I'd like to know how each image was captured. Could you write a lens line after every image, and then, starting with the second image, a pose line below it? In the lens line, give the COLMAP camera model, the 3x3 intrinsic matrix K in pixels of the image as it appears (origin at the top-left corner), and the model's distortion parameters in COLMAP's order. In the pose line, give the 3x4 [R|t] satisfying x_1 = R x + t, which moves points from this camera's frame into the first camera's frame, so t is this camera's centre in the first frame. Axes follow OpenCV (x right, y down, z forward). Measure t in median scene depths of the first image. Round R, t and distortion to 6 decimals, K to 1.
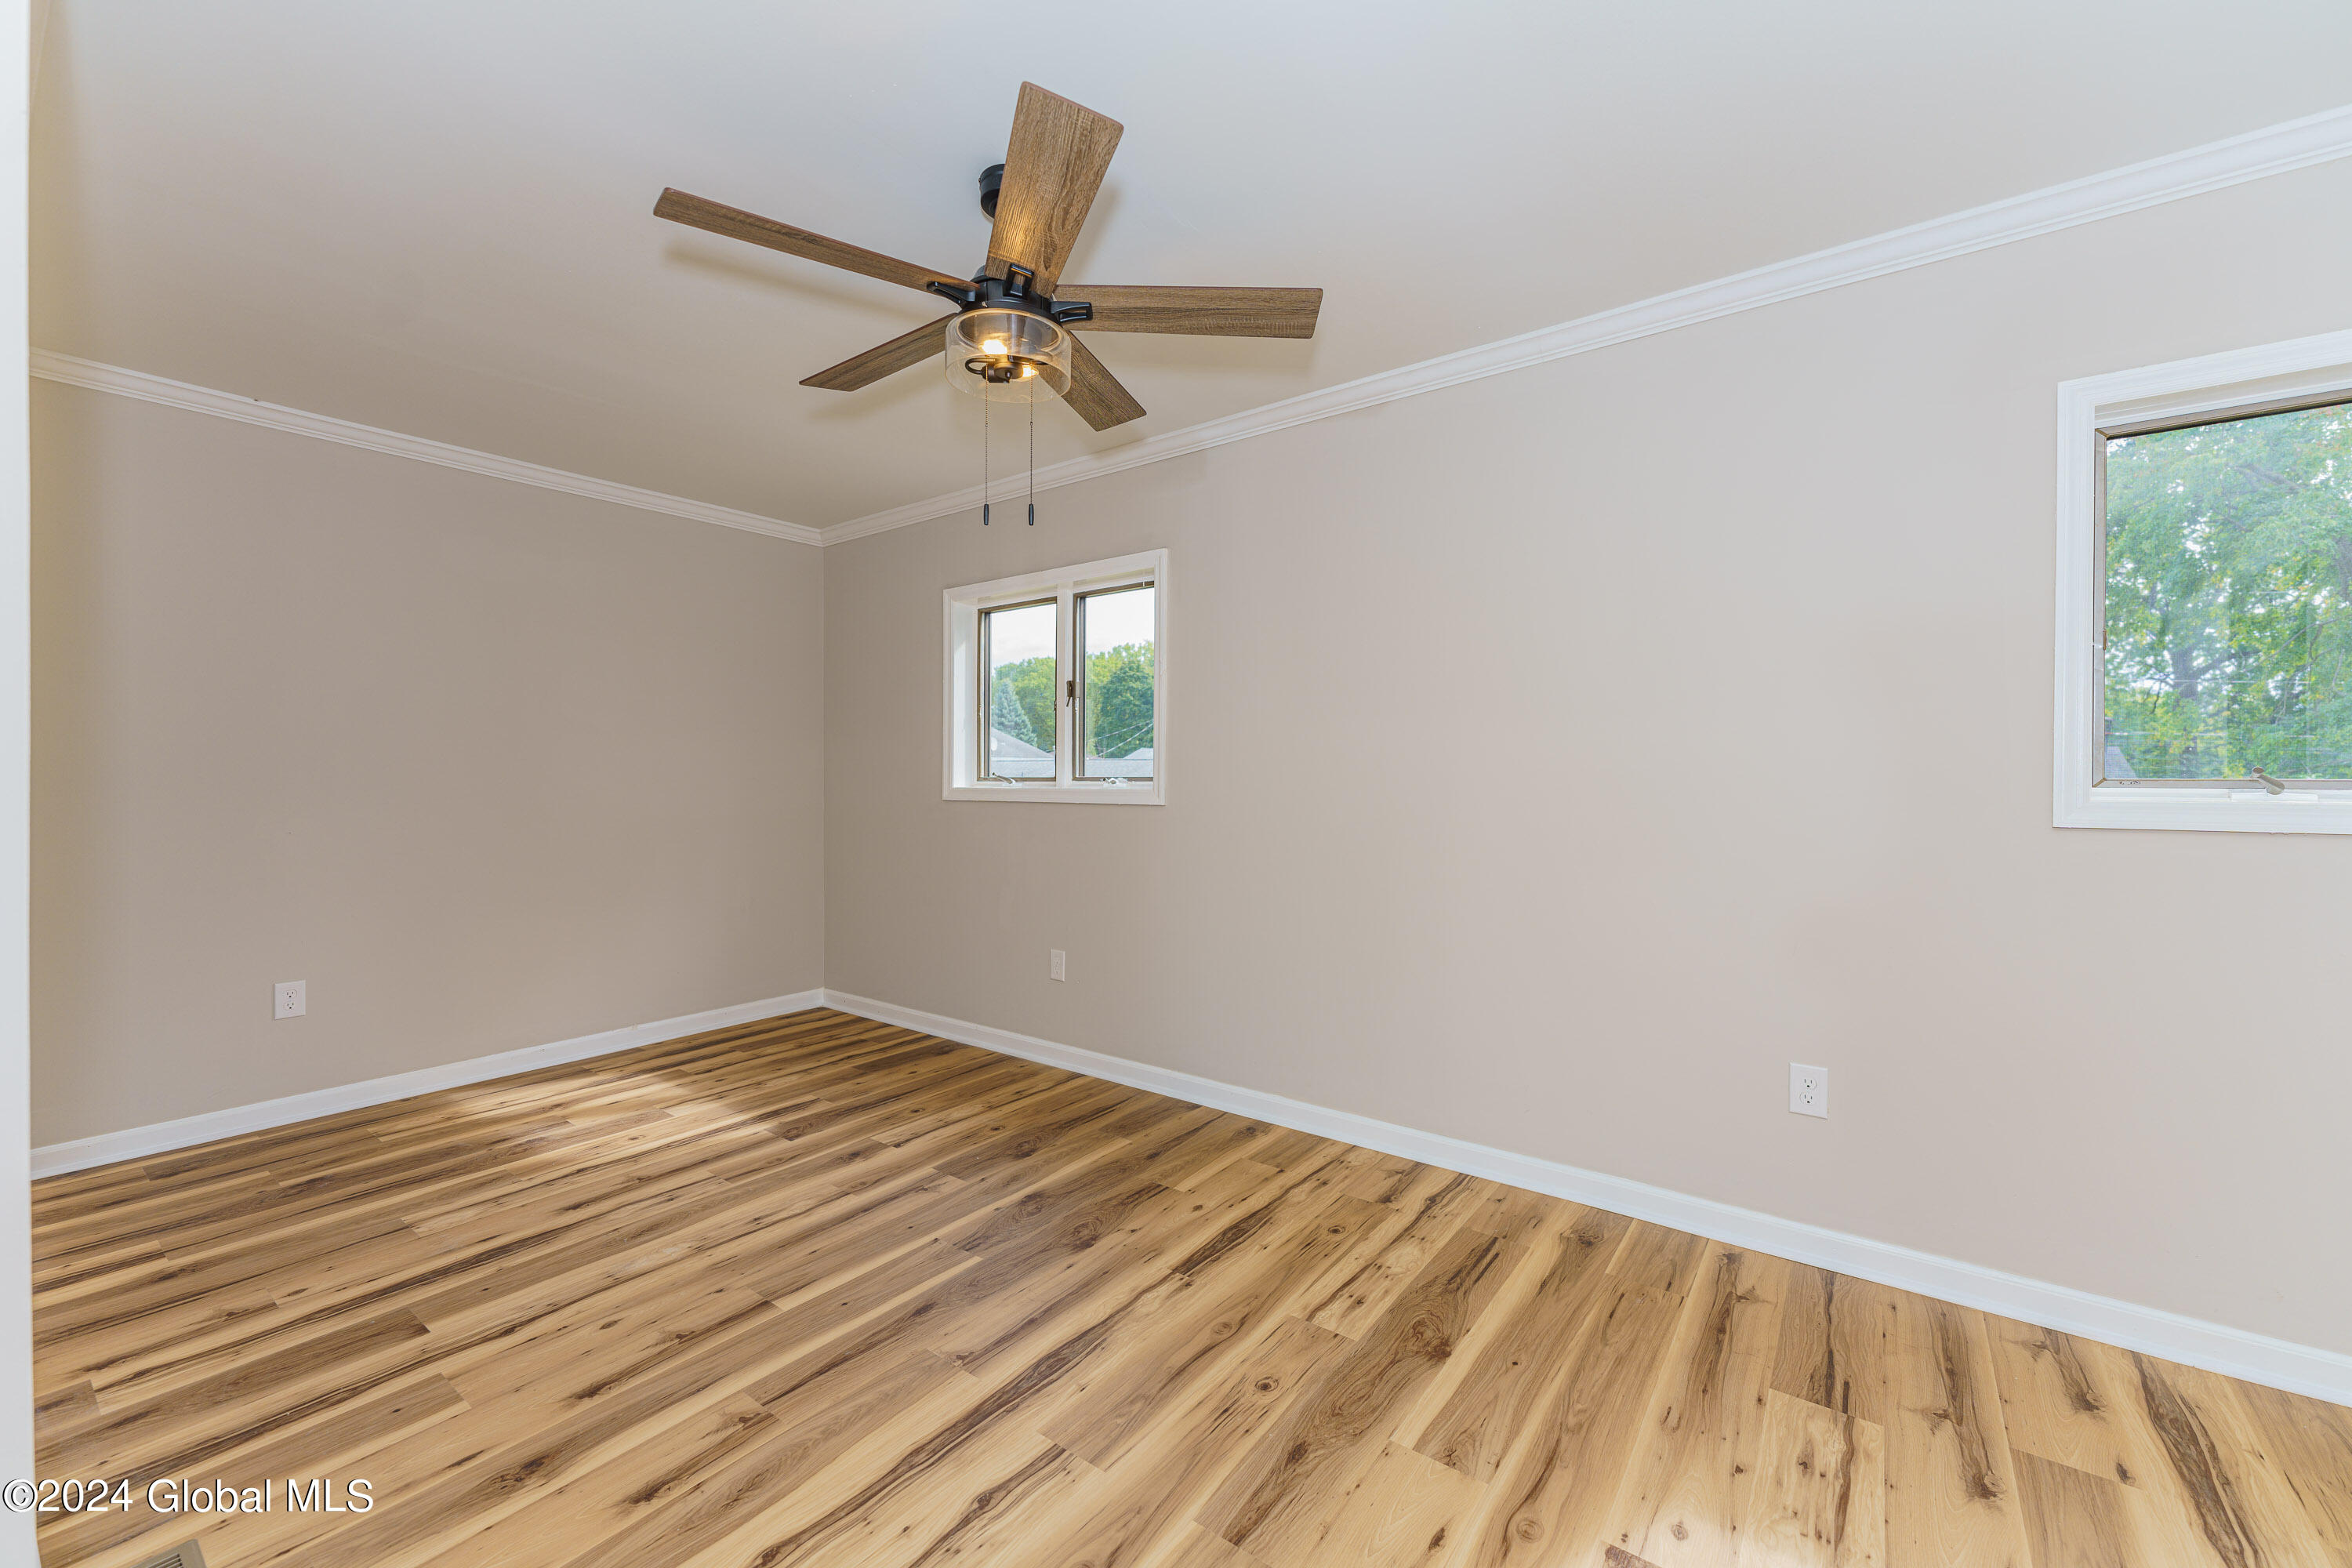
lens RADIAL K [[936.4, 0, 1177.7], [0, 936.4, 779.7], [0, 0, 1]] dist [0.001710, -0.000139]
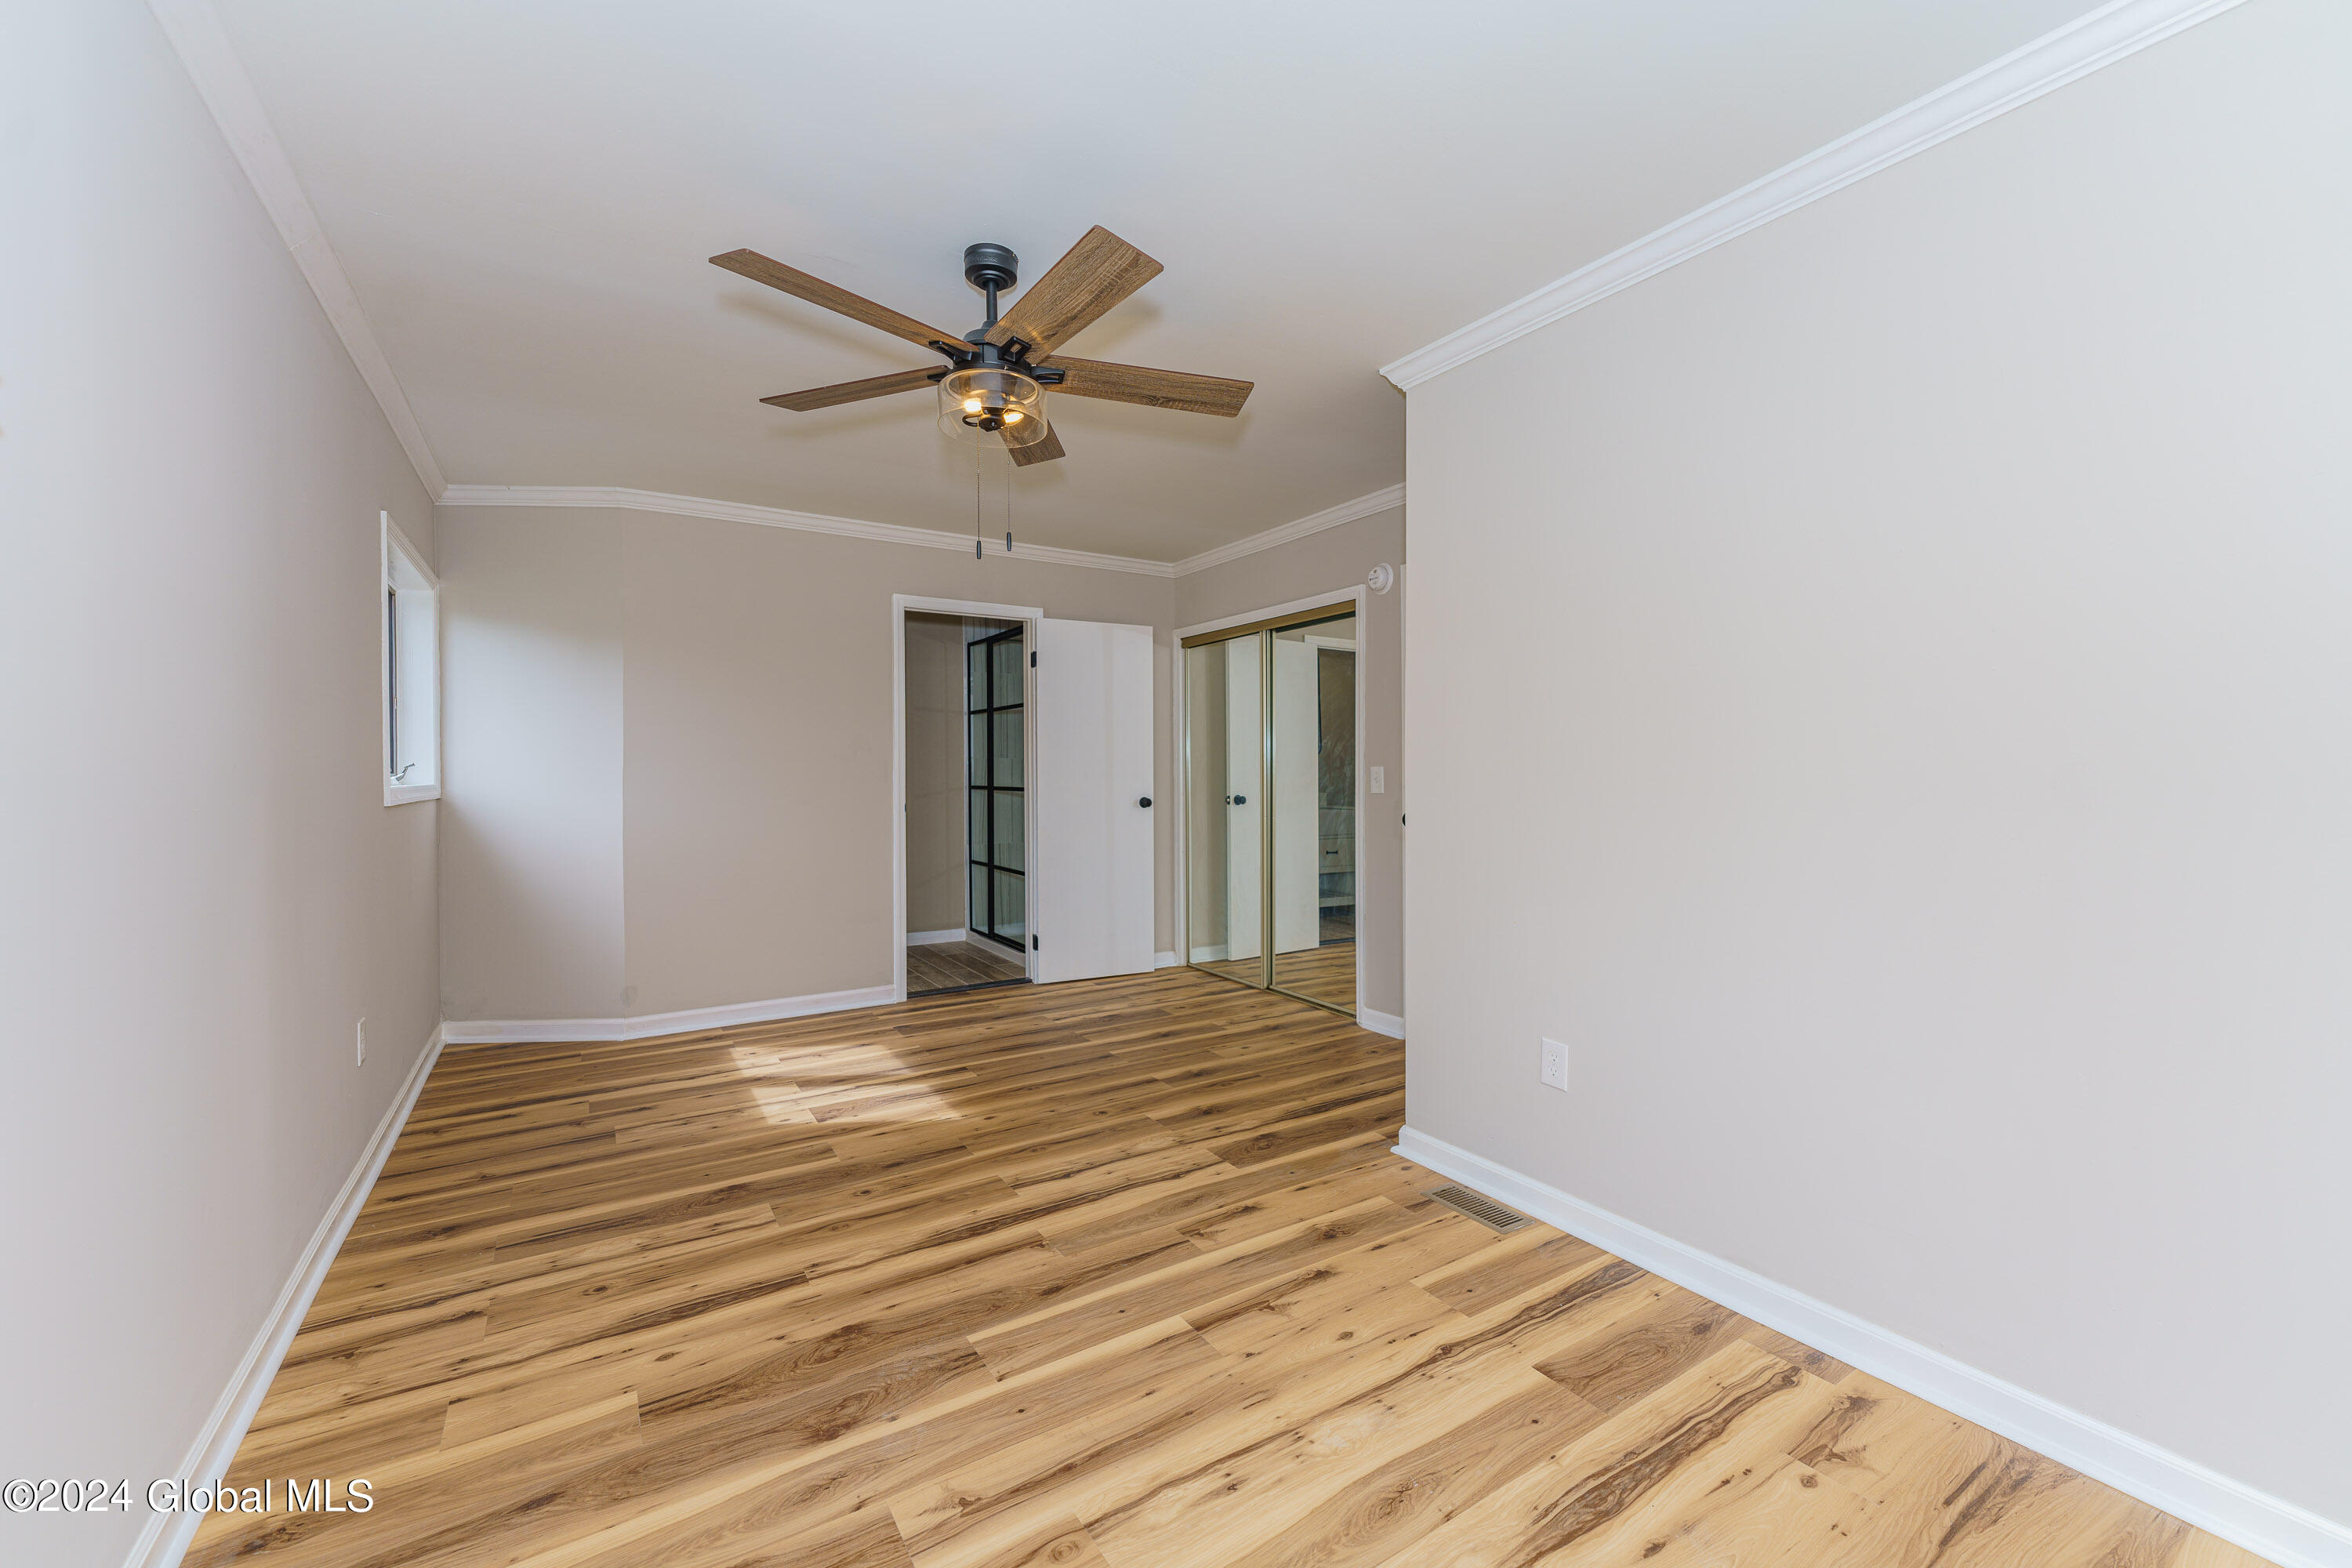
lens RADIAL K [[936.4, 0, 1177.7], [0, 936.4, 779.7], [0, 0, 1]] dist [0.001710, -0.000139]
pose [[-0.936160, -0.001413, 0.351571, -0.774245], [0.003345, 0.999911, 0.012926, -0.008662], [-0.351558, 0.013276, -0.936072, 1.940966]]
